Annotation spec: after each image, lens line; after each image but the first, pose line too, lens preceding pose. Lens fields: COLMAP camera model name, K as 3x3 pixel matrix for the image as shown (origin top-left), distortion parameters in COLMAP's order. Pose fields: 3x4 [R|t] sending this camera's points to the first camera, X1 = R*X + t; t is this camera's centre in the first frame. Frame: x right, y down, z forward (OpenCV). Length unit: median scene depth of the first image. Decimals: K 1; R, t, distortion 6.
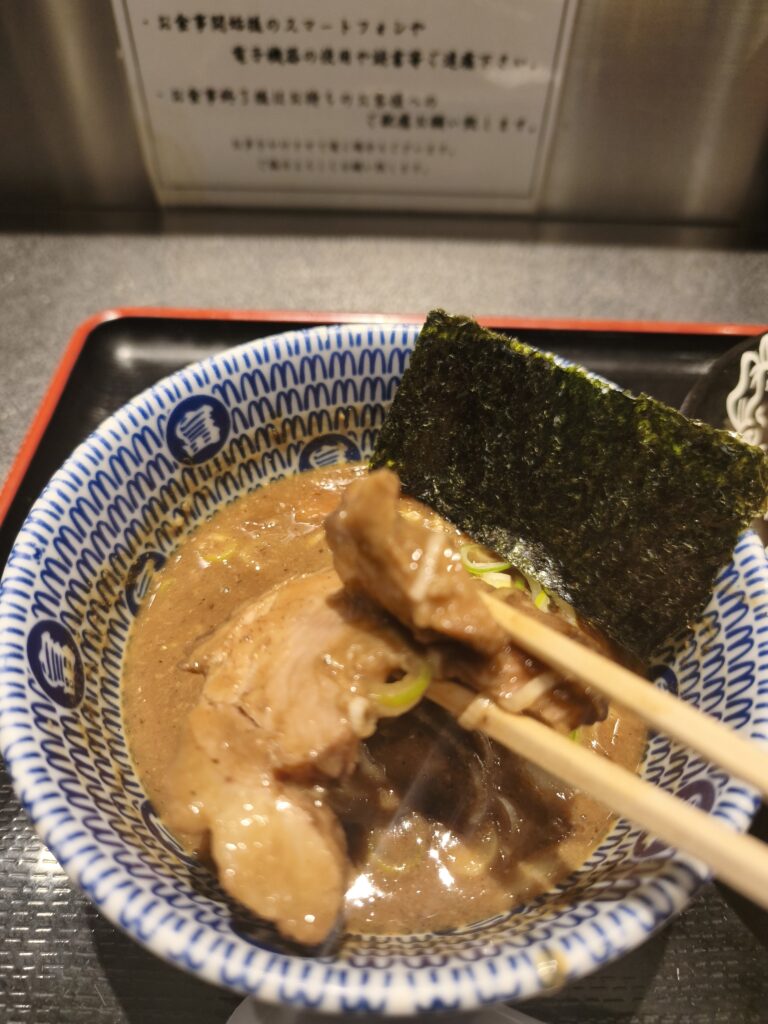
lens RADIAL K [[703.6, 0, 384.0], [0, 703.6, 512.0], [0, 0, 1]] dist [-0.037932, -0.000979]
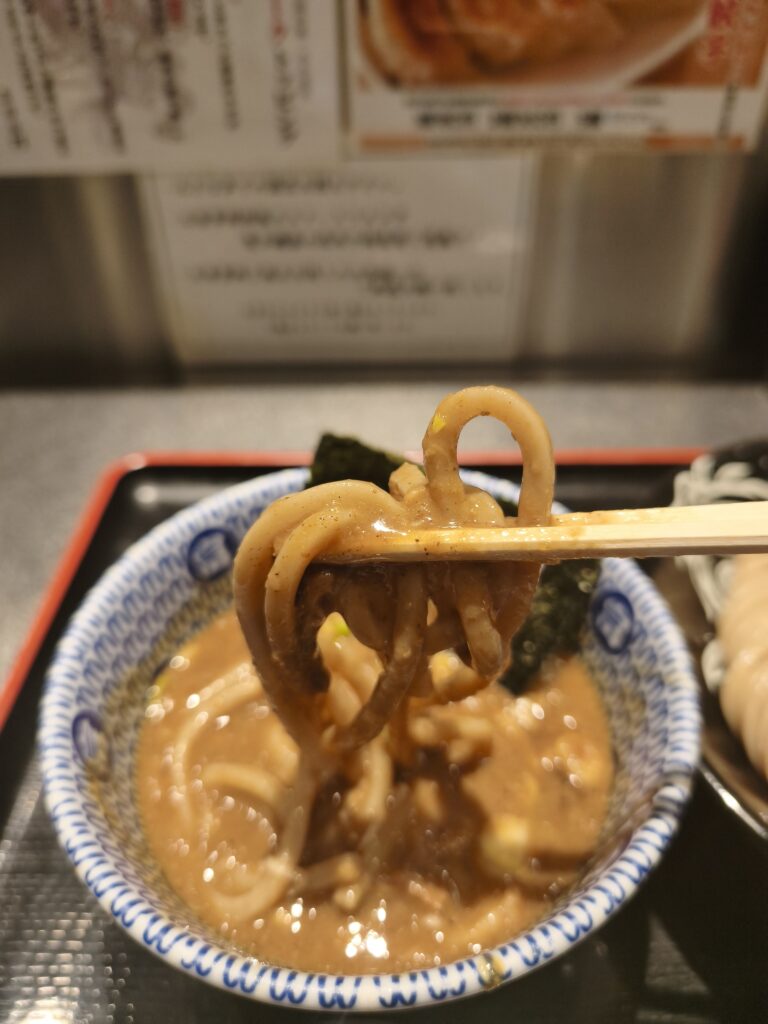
lens RADIAL K [[703.6, 0, 384.0], [0, 703.6, 512.0], [0, 0, 1]] dist [-0.037932, -0.000979]
pose [[0.999351, -0.032432, -0.015657, 0.073646], [0.028971, 0.982229, -0.185437, 0.061335], [0.021393, 0.184864, 0.982531, -0.275113]]
